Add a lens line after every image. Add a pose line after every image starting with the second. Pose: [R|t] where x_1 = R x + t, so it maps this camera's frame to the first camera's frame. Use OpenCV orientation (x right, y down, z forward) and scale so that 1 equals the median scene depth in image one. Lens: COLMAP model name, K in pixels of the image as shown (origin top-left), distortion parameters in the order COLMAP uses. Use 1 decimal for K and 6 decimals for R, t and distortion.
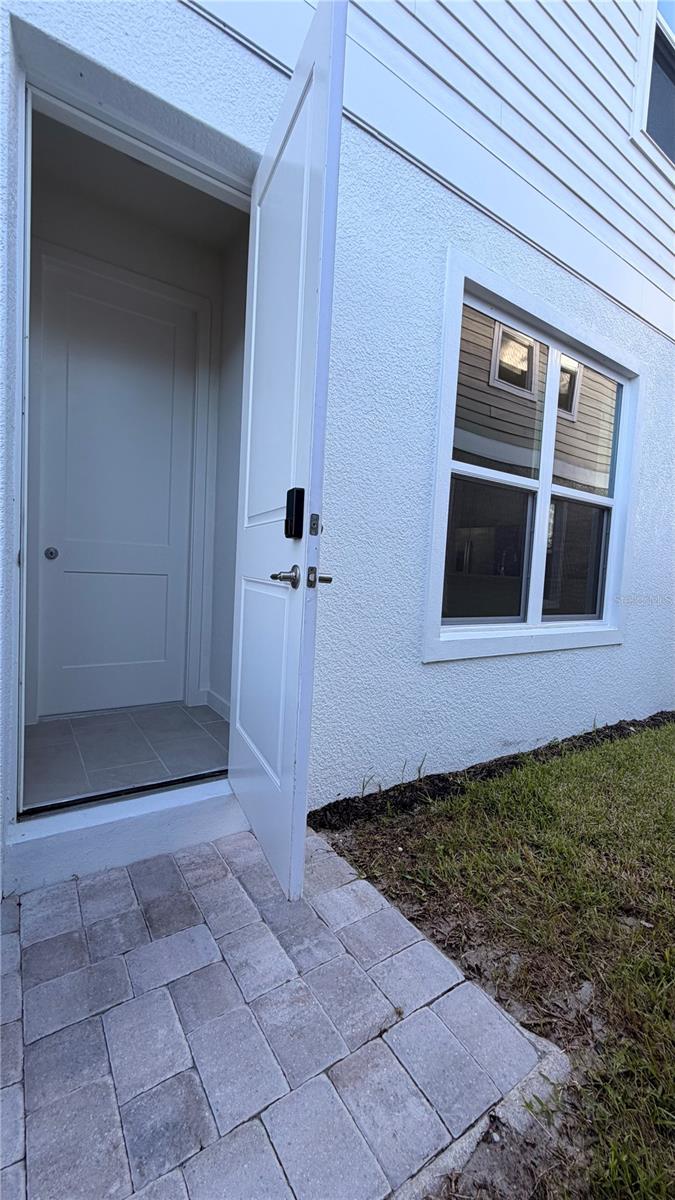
lens RADIAL K [[475.2, 0, 335.0], [0, 475.2, 597.5], [0, 0, 1]] dist [0.000230, 0.000146]
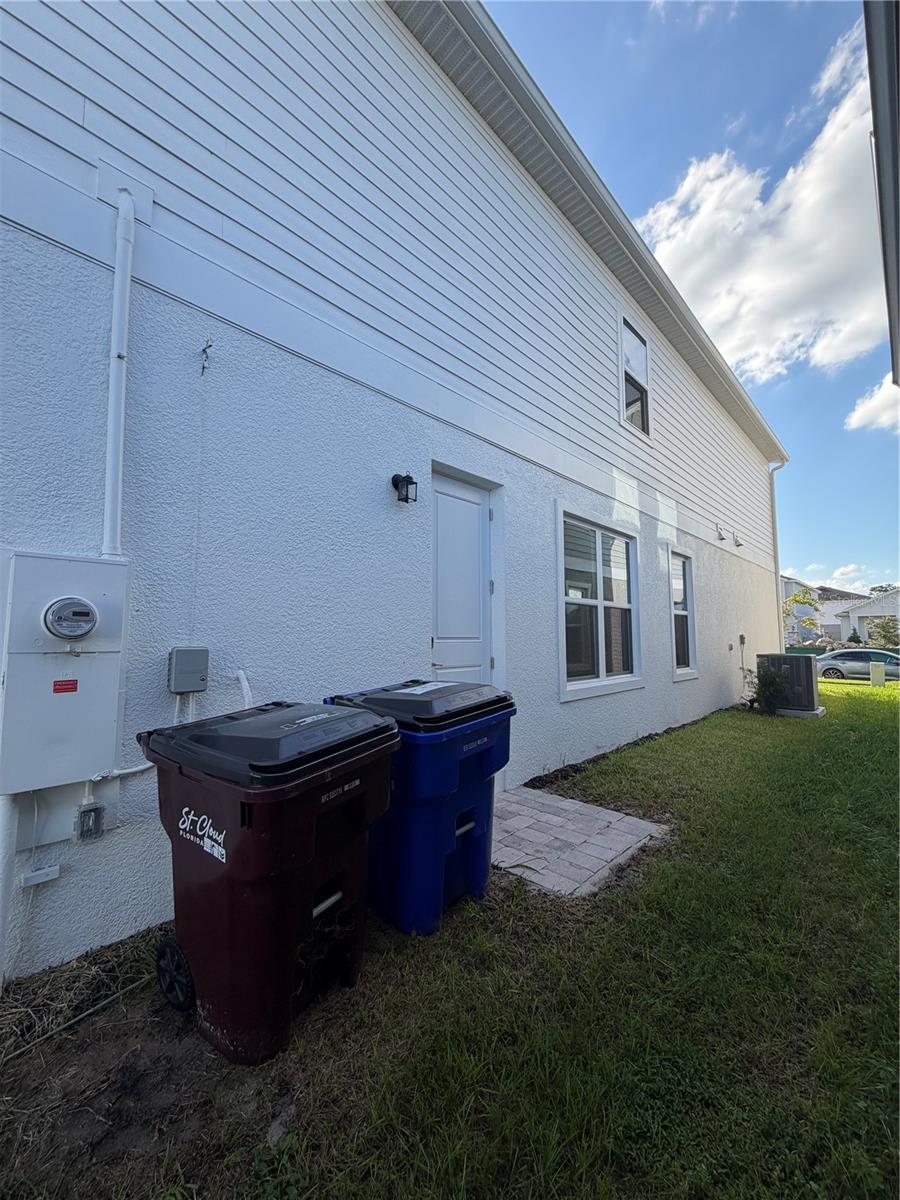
lens RADIAL K [[481.5, 0, 450.8], [0, 481.5, 599.5], [0, 0, 1]] dist [-0.001410, 0.001793]
pose [[0.973526, -0.033471, 0.226113, -0.683095], [0.064884, 0.988996, -0.132958, -0.043831], [-0.219175, 0.144109, 0.964984, -0.842768]]
